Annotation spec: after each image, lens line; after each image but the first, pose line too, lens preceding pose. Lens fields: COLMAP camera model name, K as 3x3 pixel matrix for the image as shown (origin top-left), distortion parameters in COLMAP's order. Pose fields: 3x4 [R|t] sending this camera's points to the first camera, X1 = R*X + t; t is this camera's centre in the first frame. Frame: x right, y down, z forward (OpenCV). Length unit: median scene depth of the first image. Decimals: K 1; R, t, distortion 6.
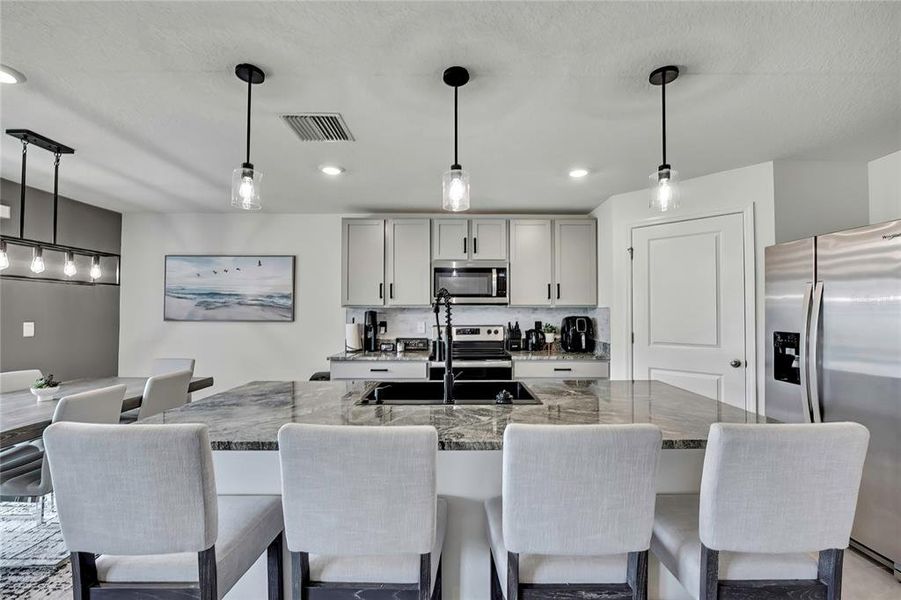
lens RADIAL K [[391.4, 0, 450.5], [0, 391.4, 300.0], [0, 0, 1]] dist [-0.009644, -0.000112]
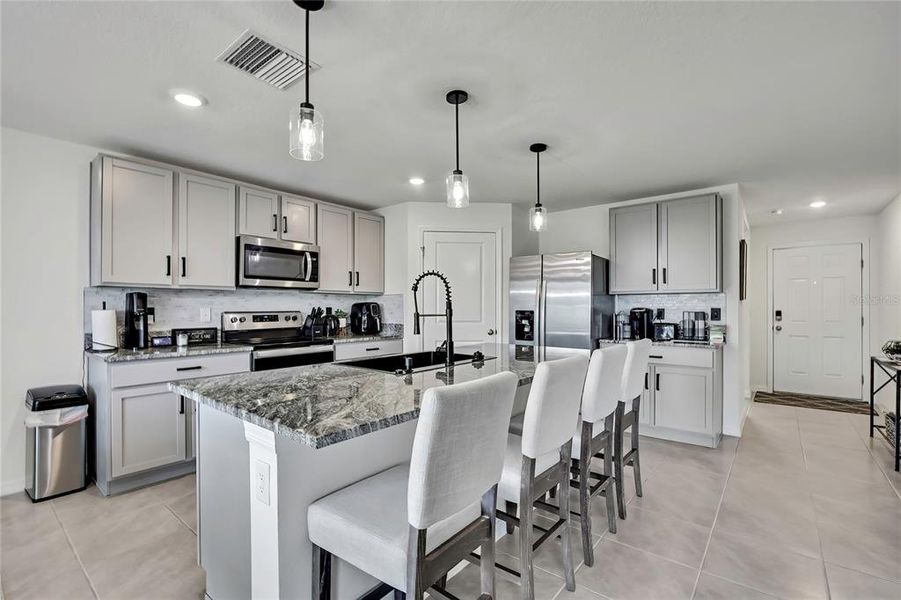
lens RADIAL K [[409.0, 0, 449.7], [0, 409.0, 303.1], [0, 0, 1]] dist [-0.000254, 0.000147]
pose [[0.640432, 0.007473, 0.767979, -0.420443], [-0.027225, 0.999545, 0.012977, 0.022807], [-0.767532, -0.029219, 0.640344, 0.080612]]
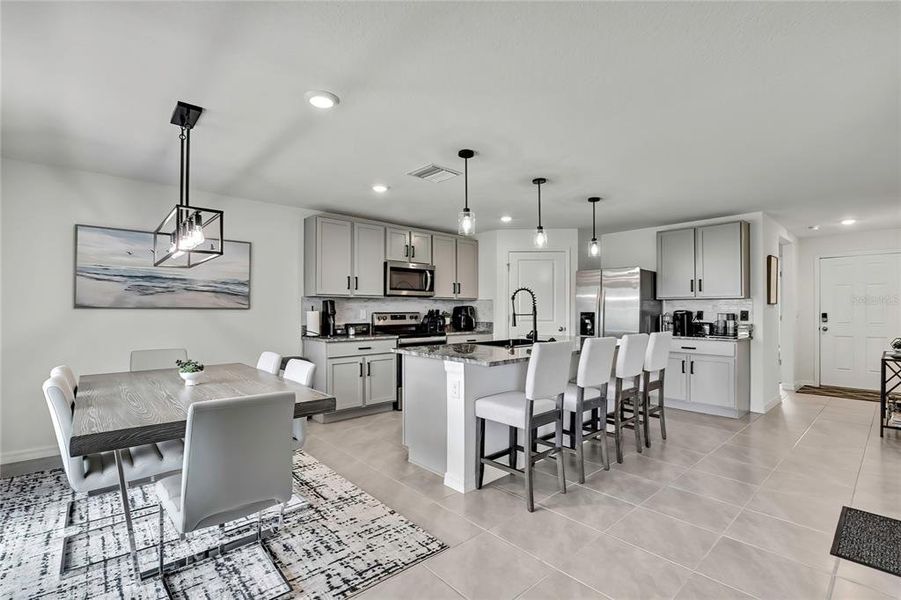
lens RADIAL K [[404.9, 0, 459.5], [0, 404.9, 306.2], [0, 0, 1]] dist [-0.011838, -0.000059]
pose [[0.744553, 0.006024, 0.667536, -0.713783], [-0.025345, 0.999493, 0.019249, 0.014634], [-0.667082, -0.031251, 0.744328, -0.117621]]
